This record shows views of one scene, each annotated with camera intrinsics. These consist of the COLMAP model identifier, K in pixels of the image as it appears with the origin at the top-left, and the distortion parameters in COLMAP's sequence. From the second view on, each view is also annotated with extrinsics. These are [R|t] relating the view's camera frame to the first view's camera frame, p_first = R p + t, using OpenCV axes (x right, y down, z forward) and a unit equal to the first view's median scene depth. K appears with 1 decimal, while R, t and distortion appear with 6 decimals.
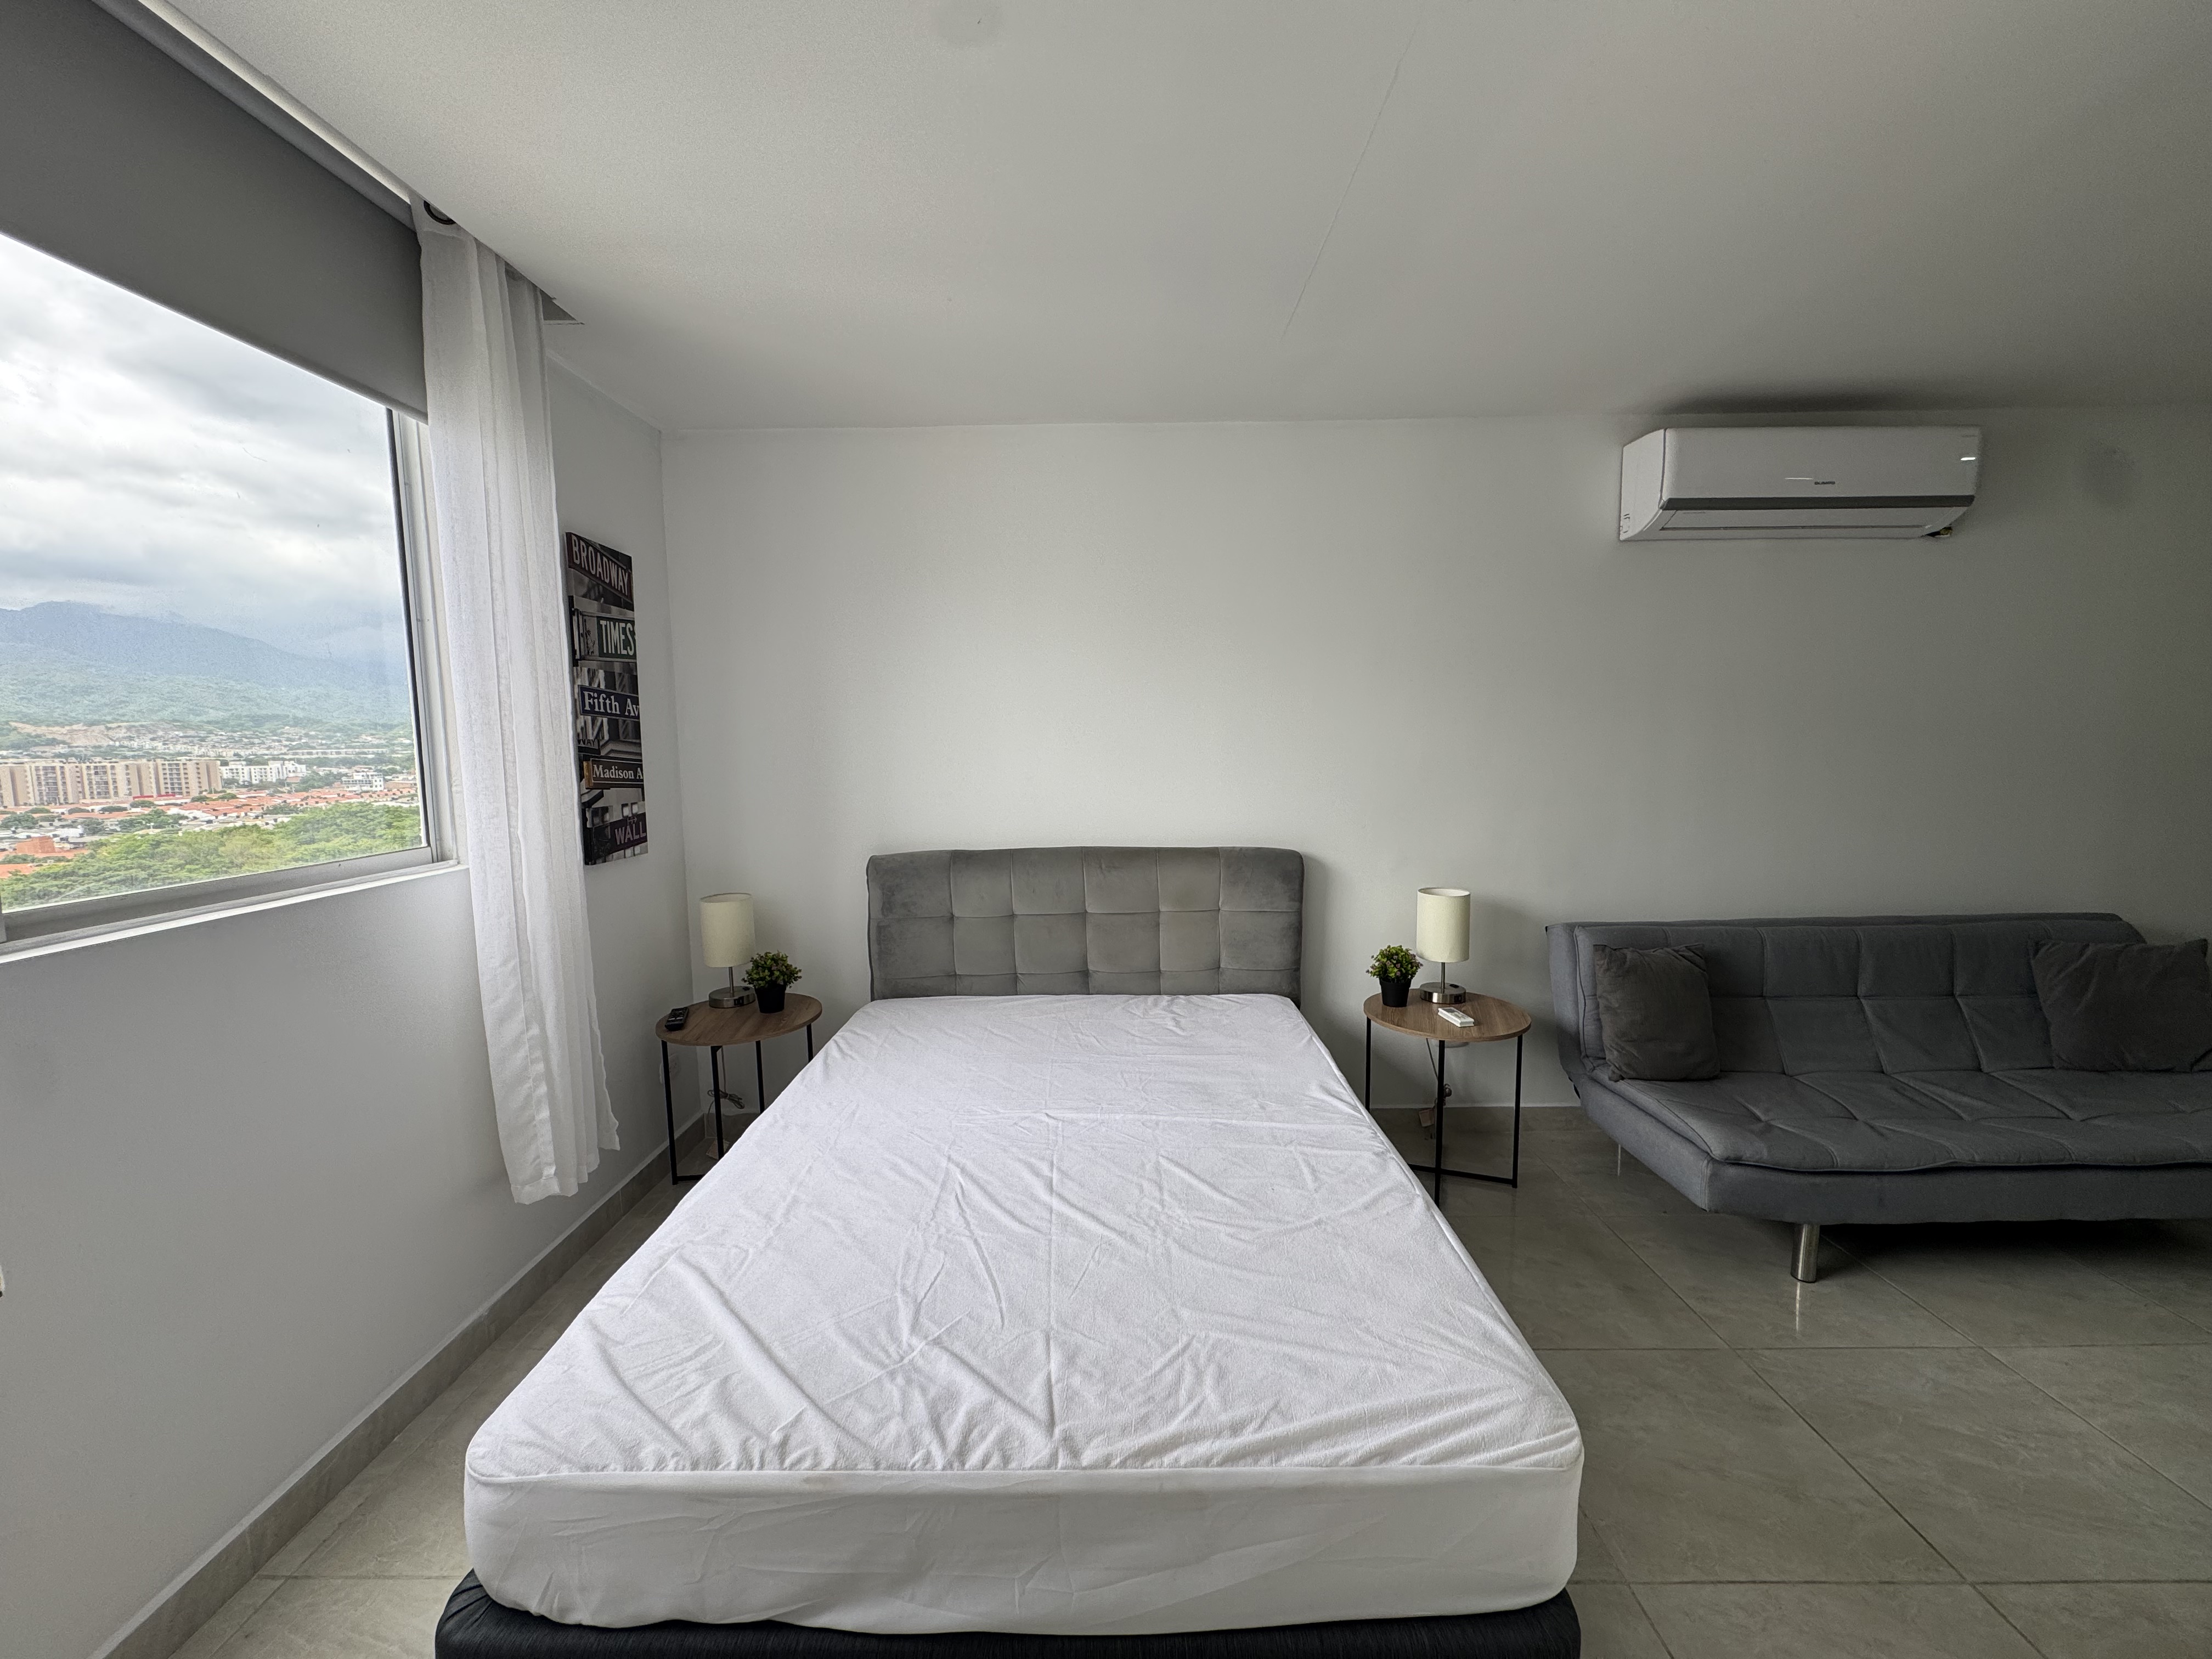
lens RADIAL K [[884.3, 0, 1103.8], [0, 884.3, 827.4], [0, 0, 1]] dist [-0.003879, 0.000751]
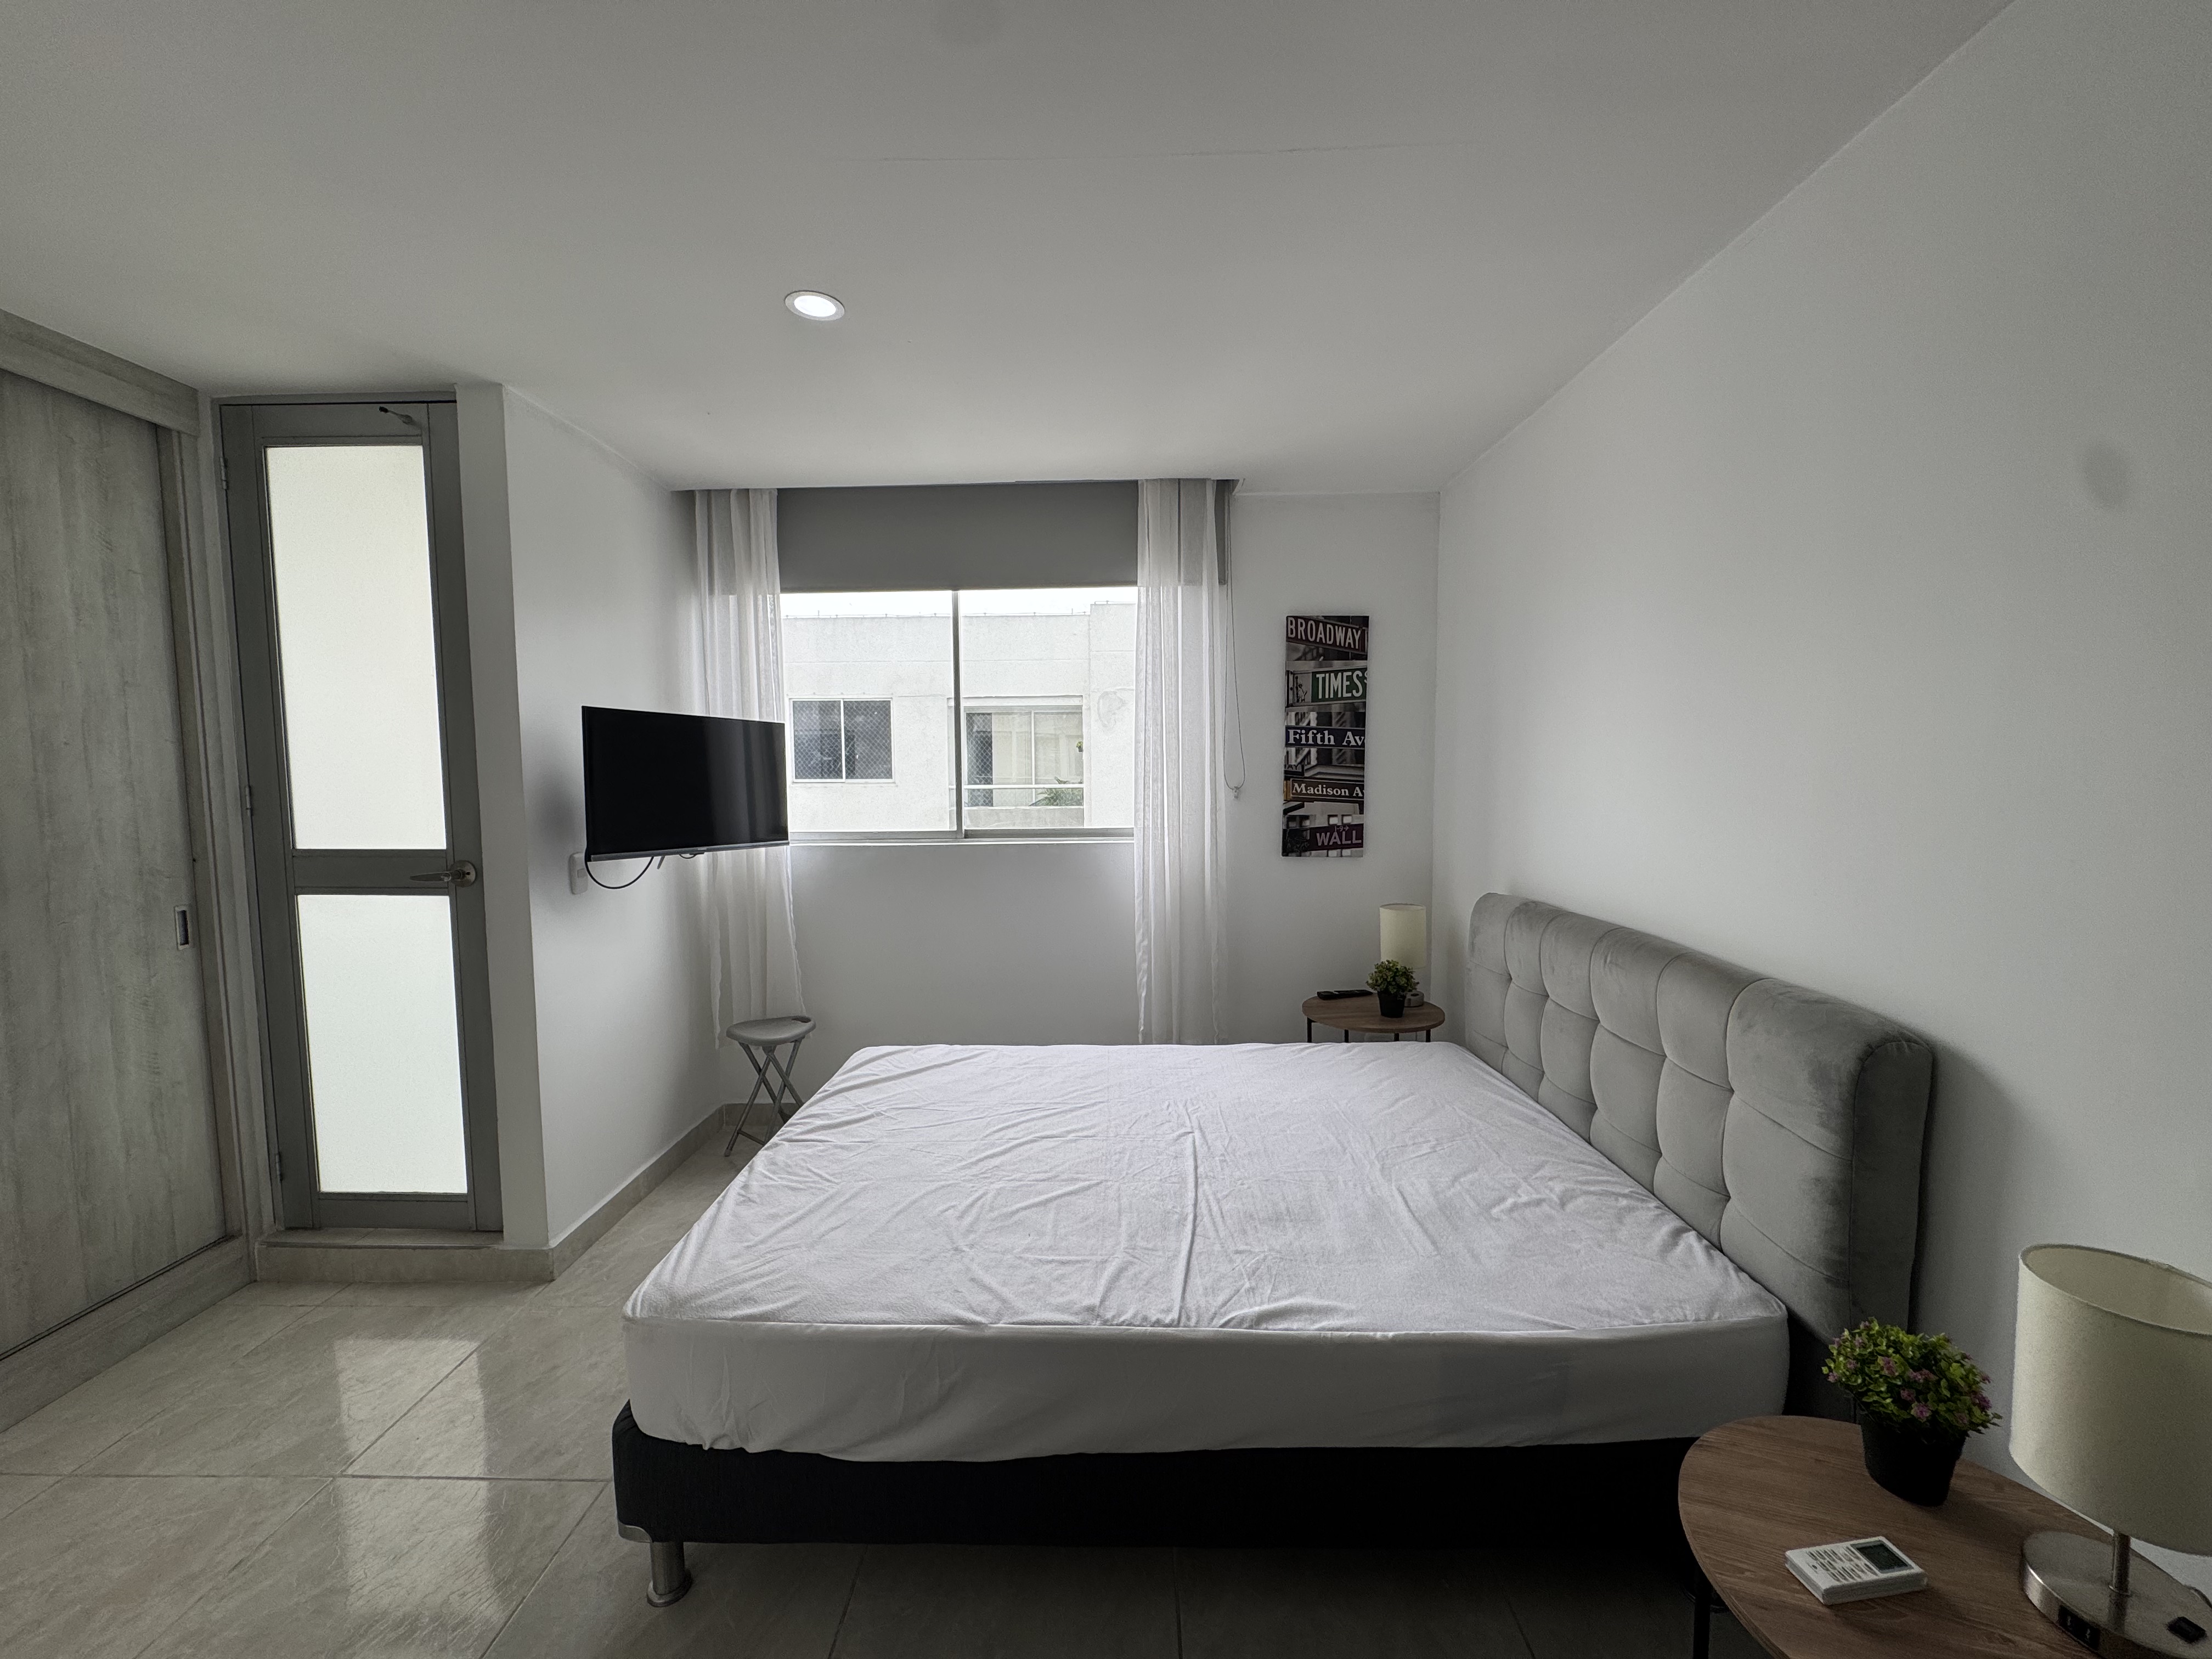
lens RADIAL K [[886.4, 0, 1106.0], [0, 886.4, 829.5], [0, 0, 1]] dist [-0.001834, -0.000231]
pose [[-0.007928, 0.085502, -0.996306, 0.792446], [-0.090794, 0.992161, 0.085869, -0.092181], [0.995838, 0.091140, -0.000103, 0.727101]]
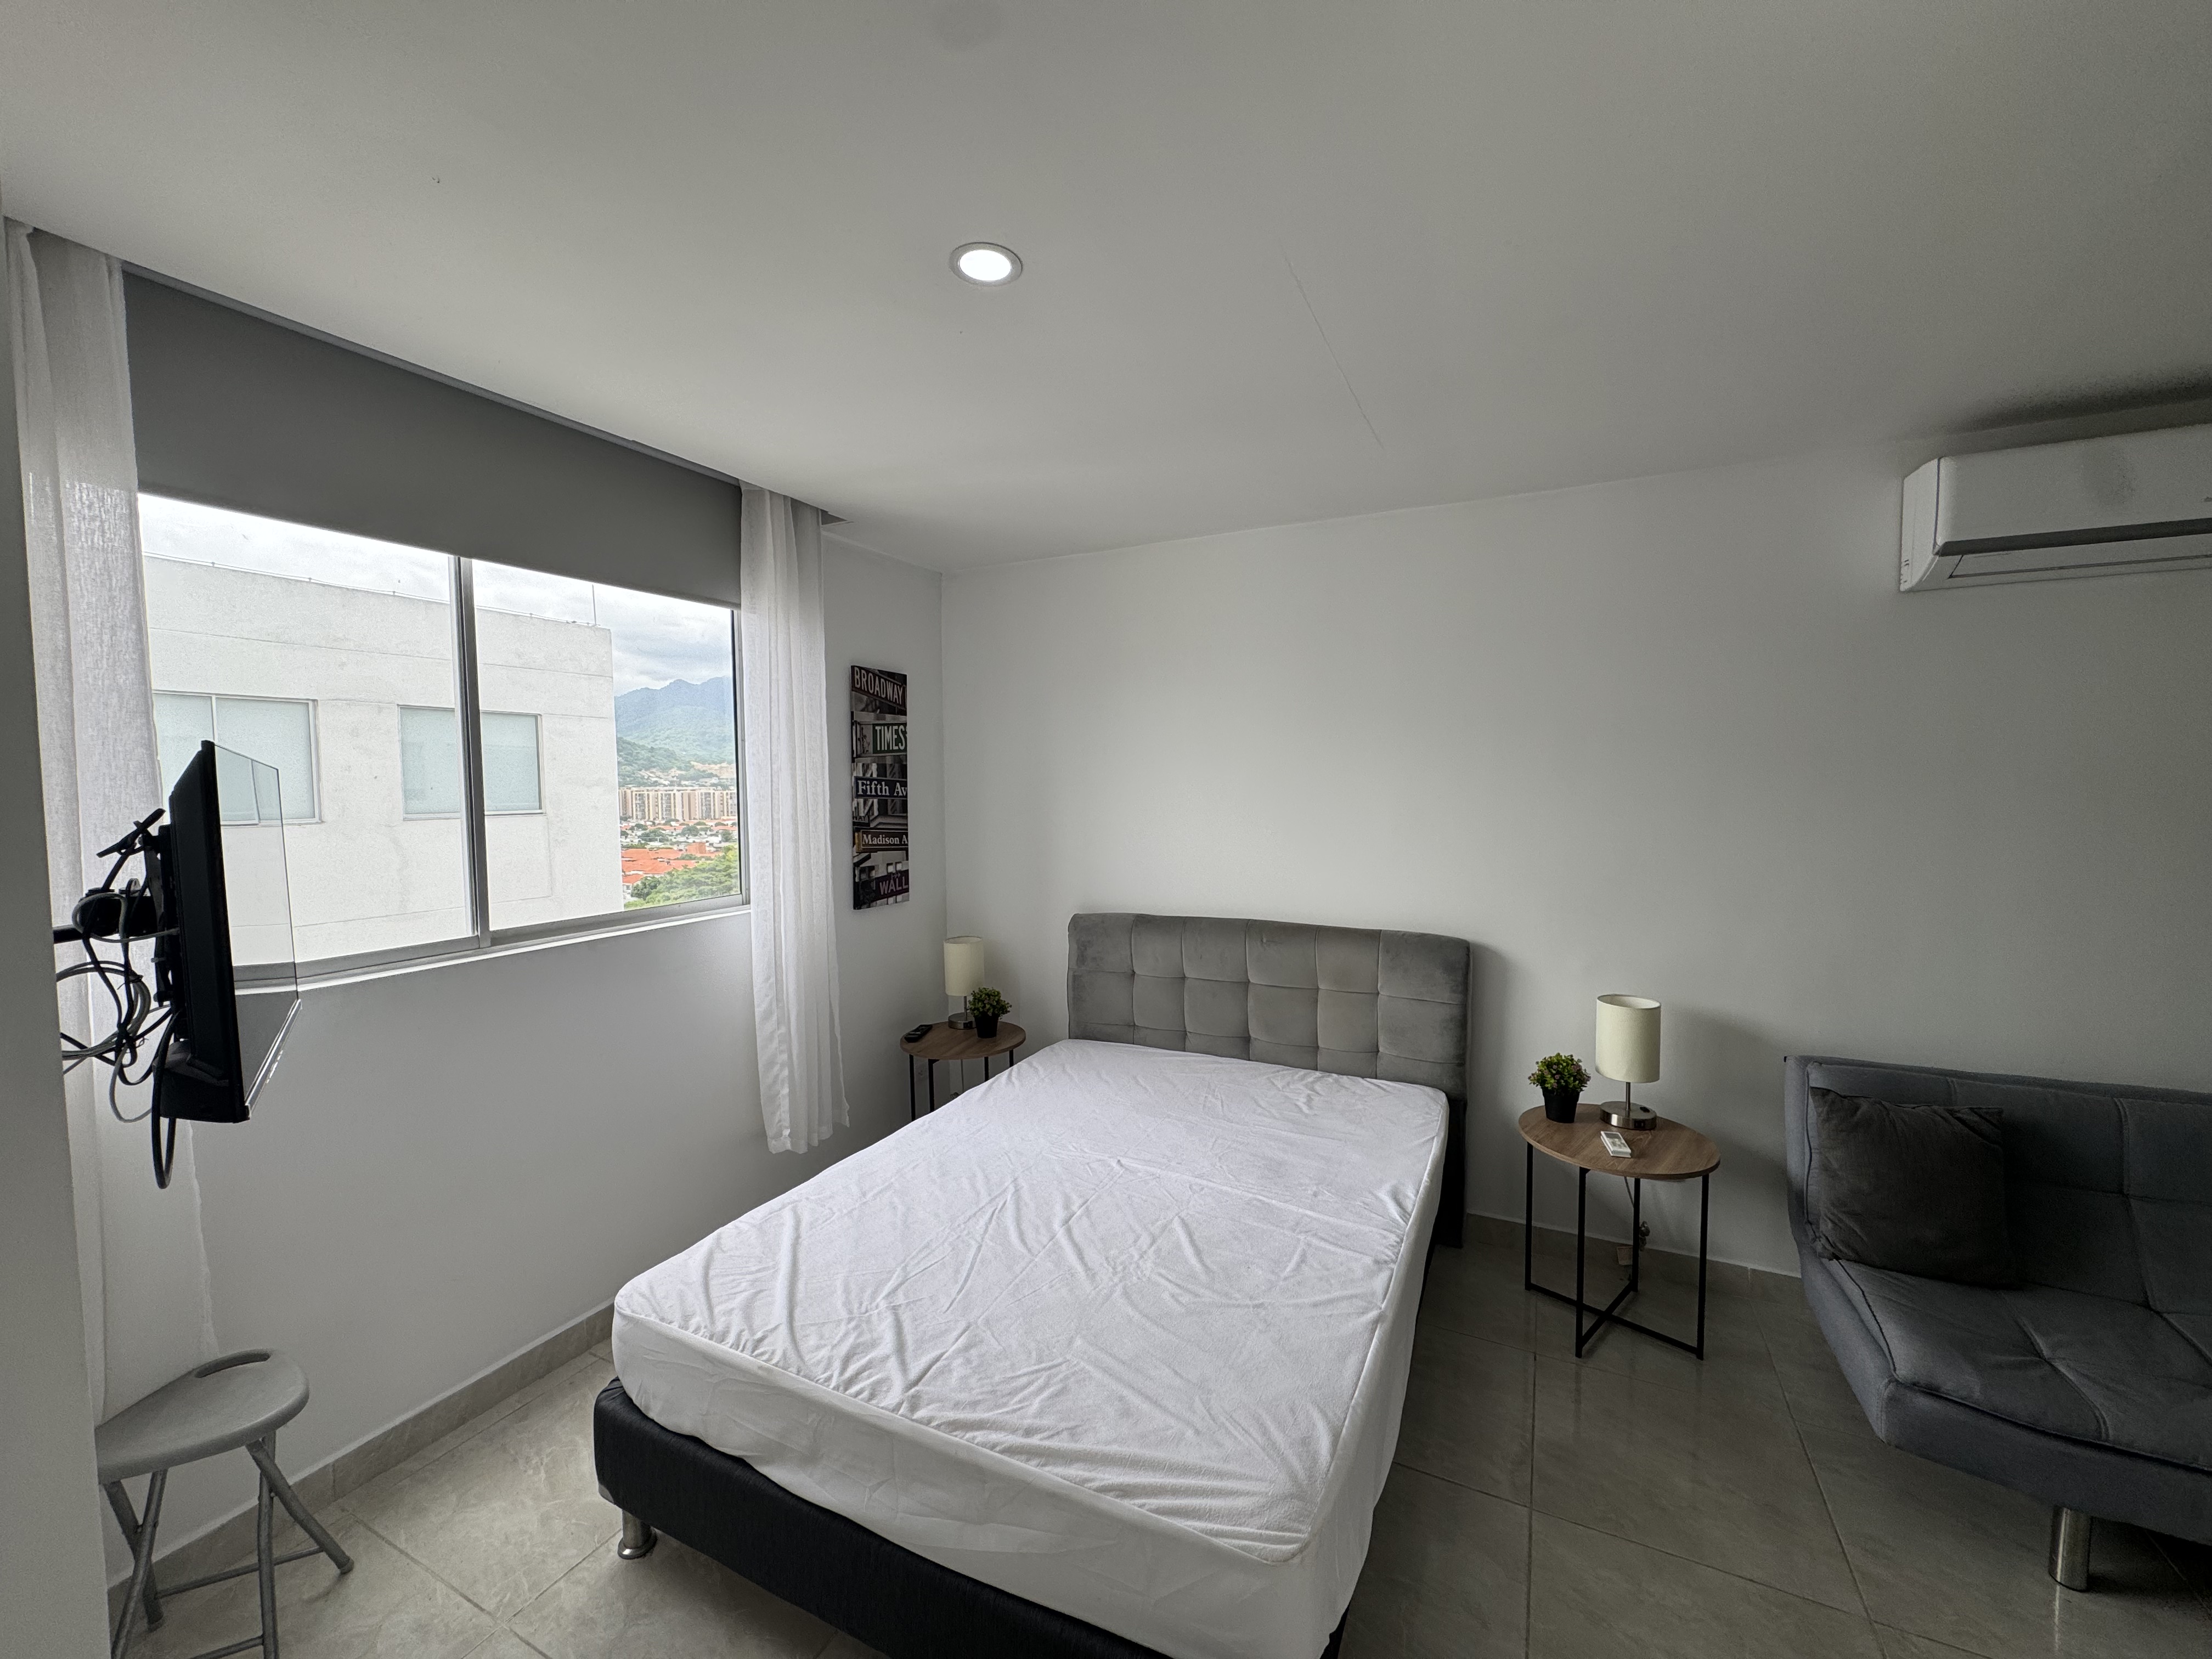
lens RADIAL K [[884.3, 0, 1103.8], [0, 884.3, 827.4], [0, 0, 1]] dist [-0.003879, 0.000751]
pose [[0.899101, 0.028577, -0.436807, 0.339357], [-0.046239, 0.998484, -0.029852, -0.059412], [0.435292, 0.047038, 0.899060, -0.047892]]
